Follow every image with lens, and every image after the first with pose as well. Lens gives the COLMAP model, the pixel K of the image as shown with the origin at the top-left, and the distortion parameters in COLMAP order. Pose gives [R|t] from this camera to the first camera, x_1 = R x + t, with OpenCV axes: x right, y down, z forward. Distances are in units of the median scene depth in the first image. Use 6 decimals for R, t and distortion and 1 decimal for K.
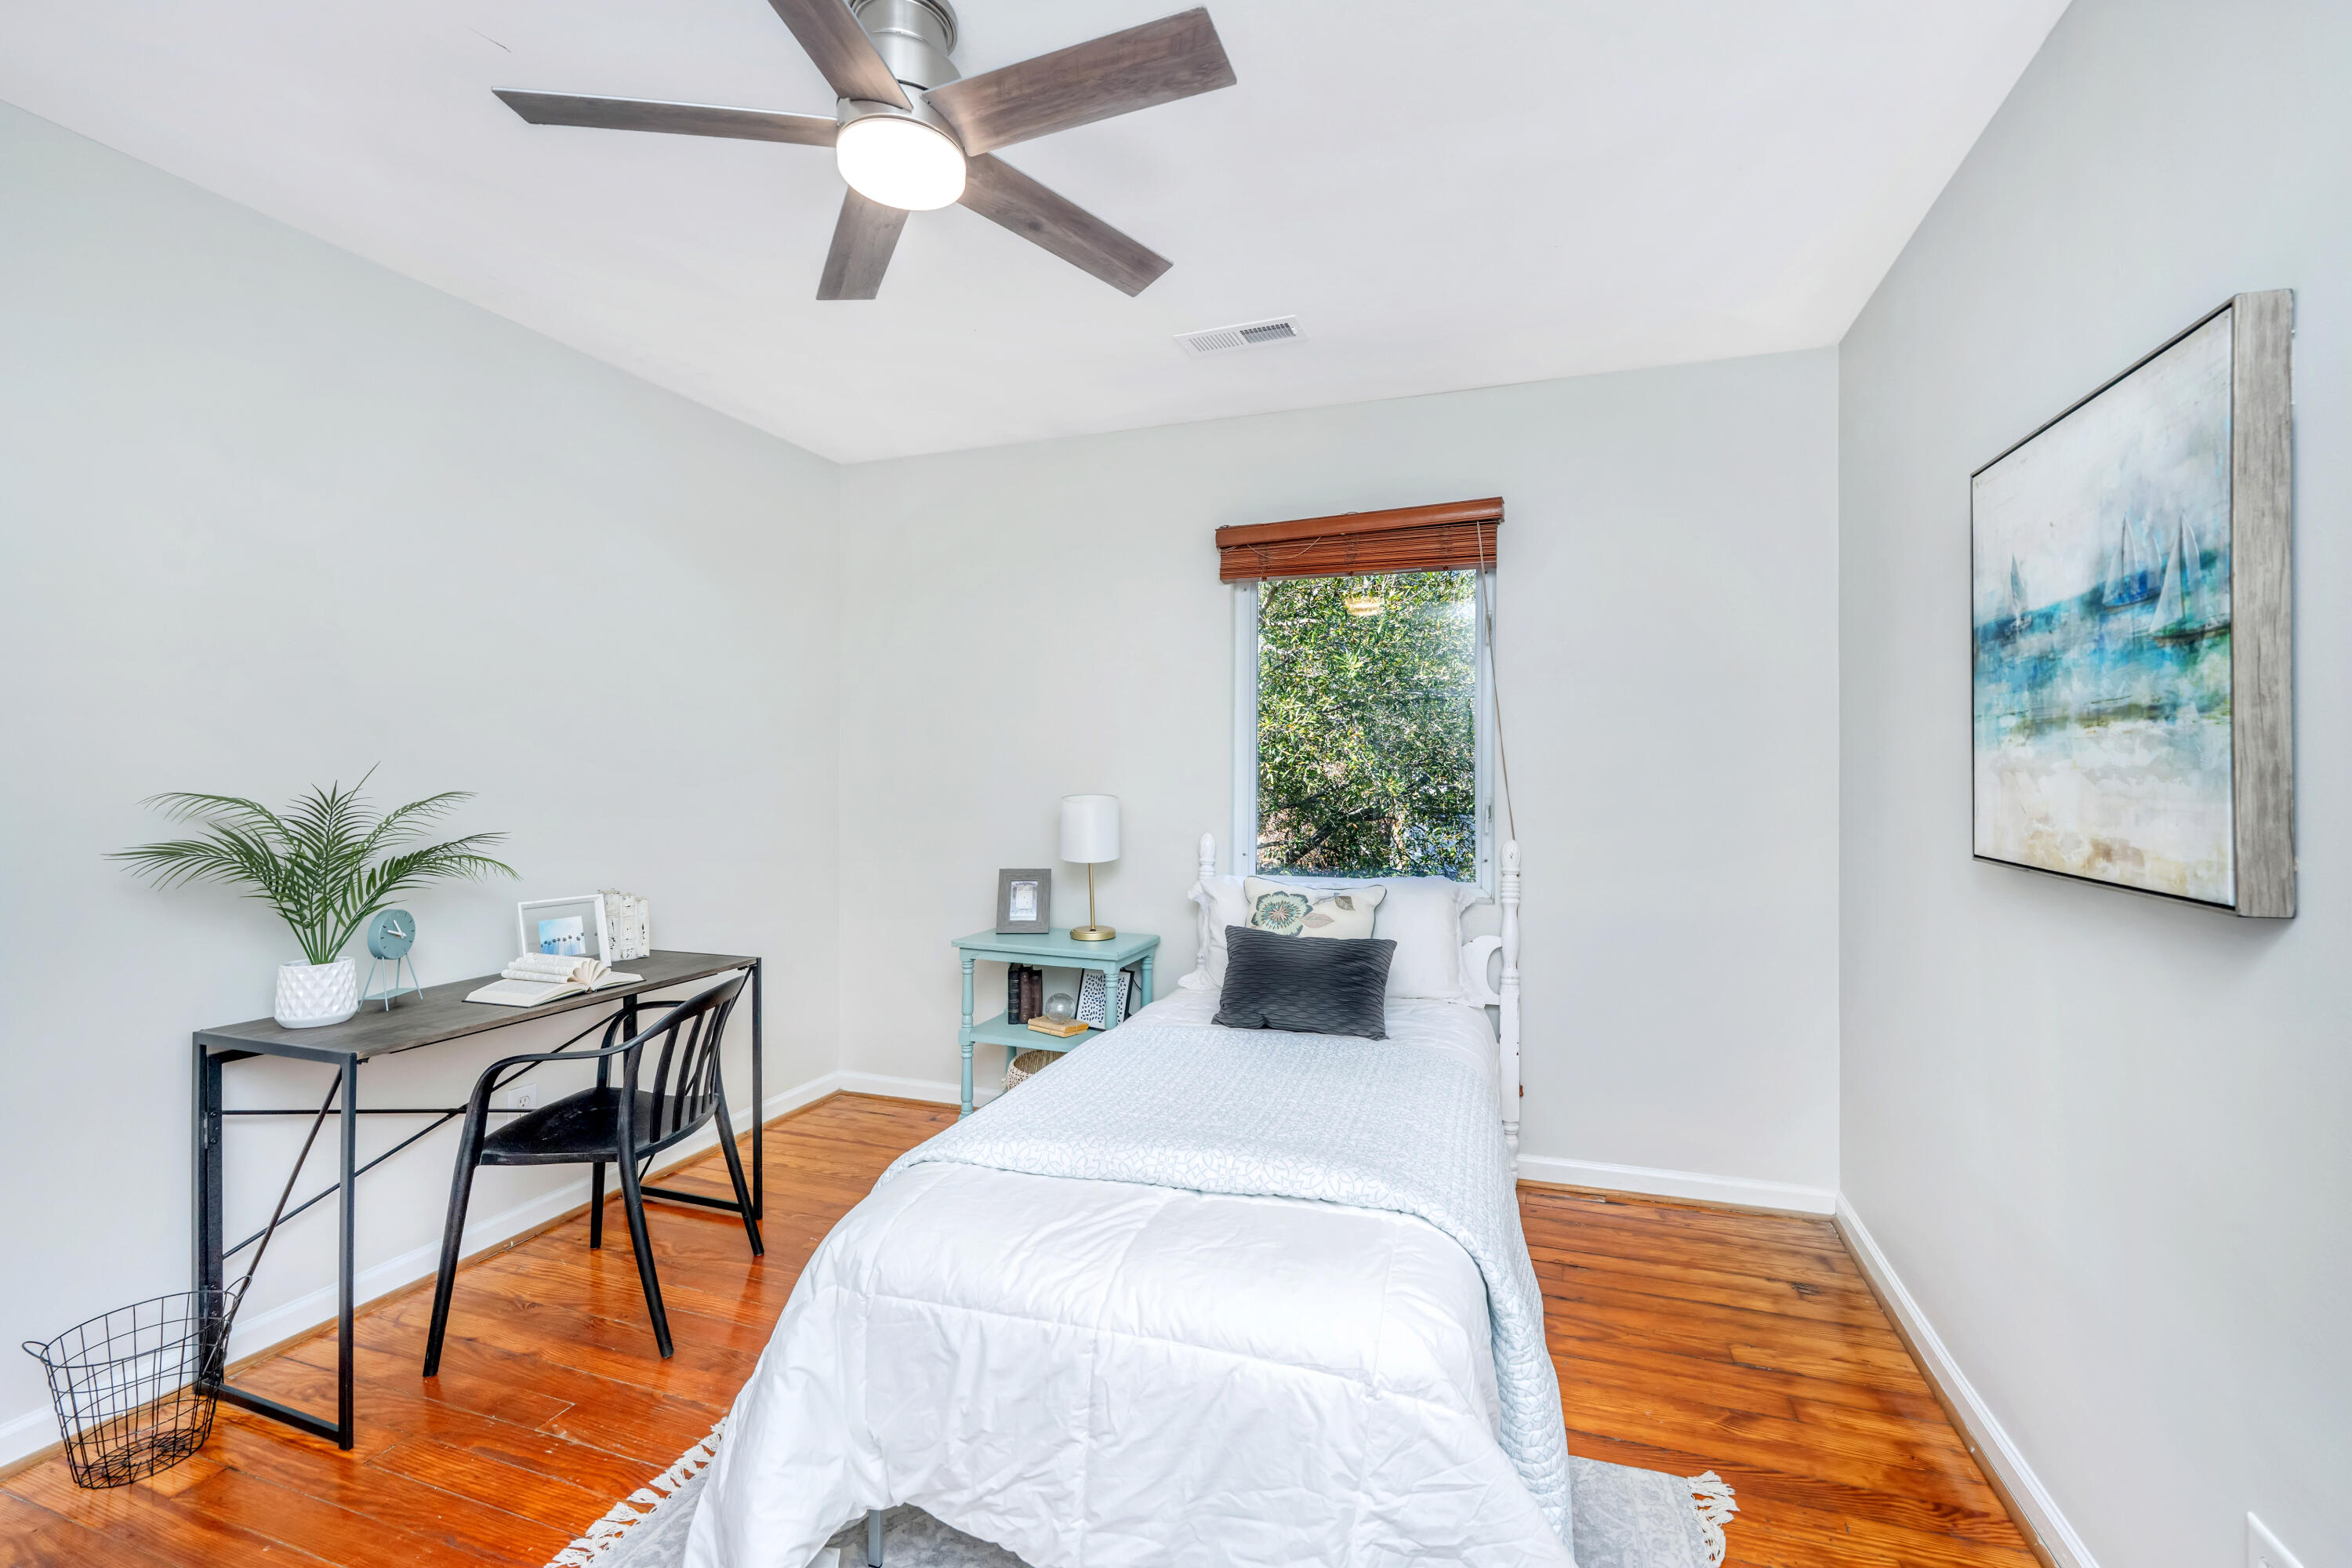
lens RADIAL K [[969.5, 0, 1187.8], [0, 969.5, 776.4], [0, 0, 1]] dist [-0.003276, -0.000212]
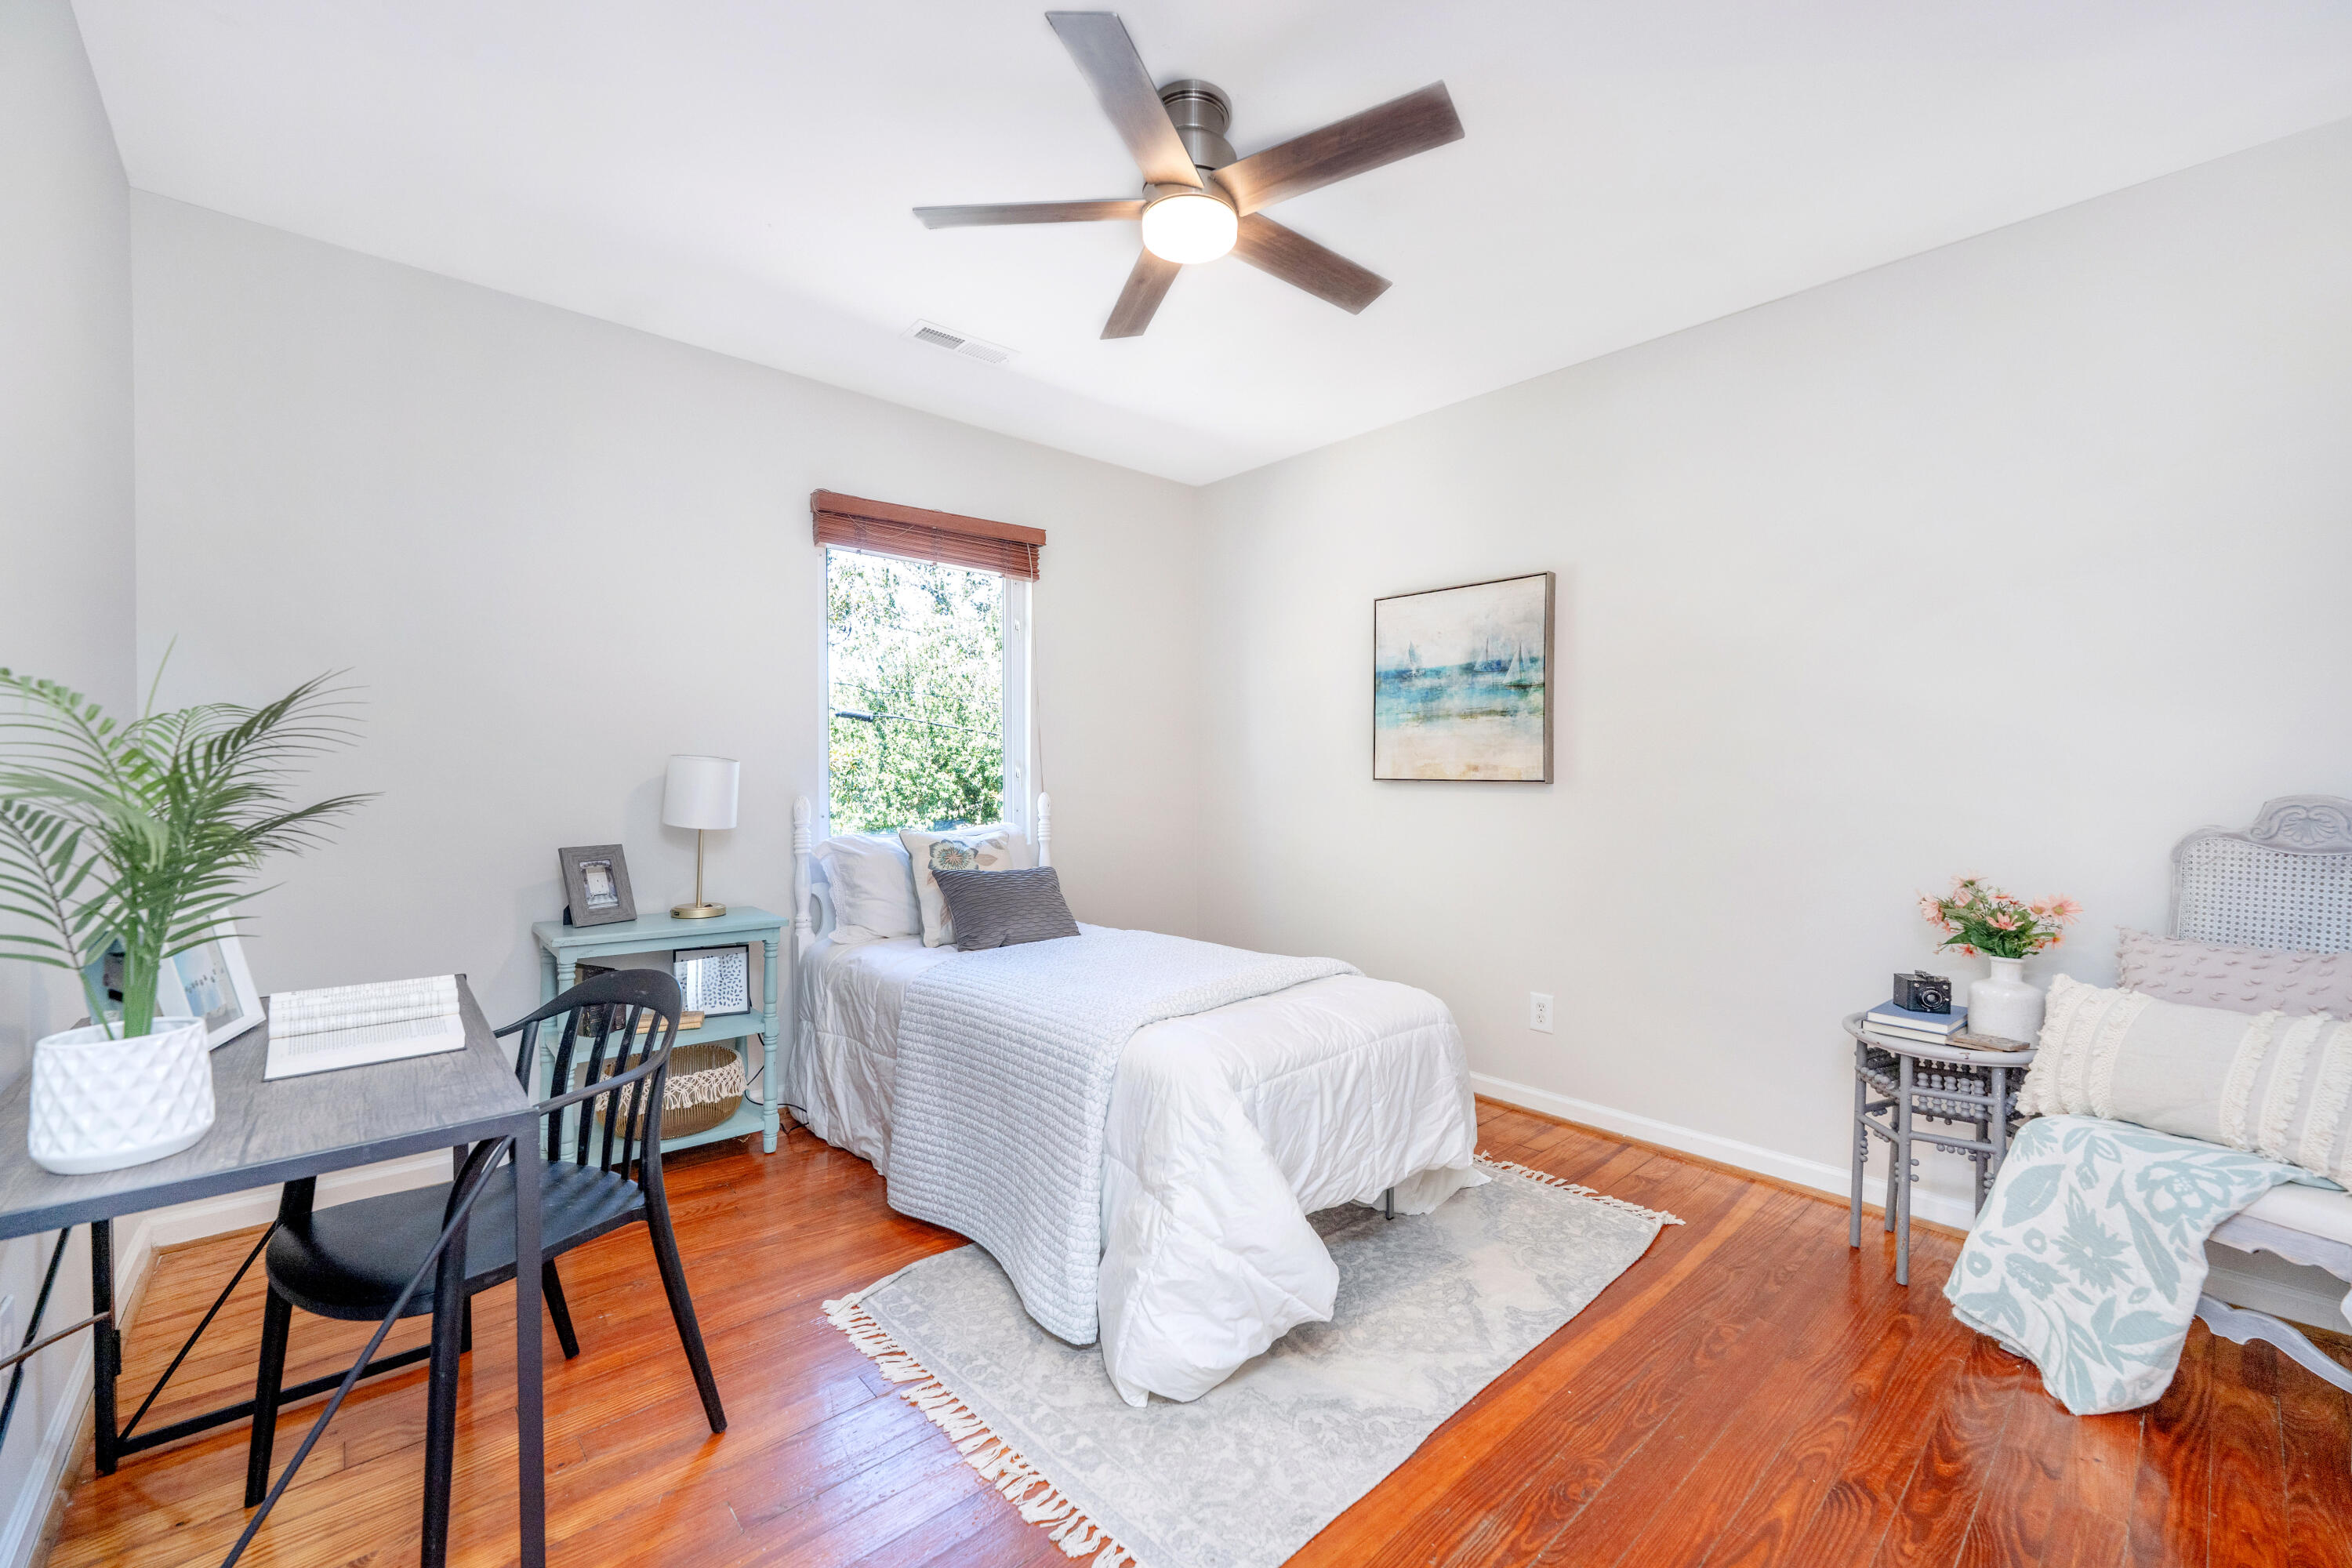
lens RADIAL K [[969.5, 0, 1187.8], [0, 969.5, 776.4], [0, 0, 1]] dist [-0.003276, -0.000212]
pose [[0.506440, -0.007931, 0.862239, -1.528762], [0.003933, 0.999969, 0.006888, 0.074908], [-0.862266, -0.000097, 0.506455, 0.344585]]
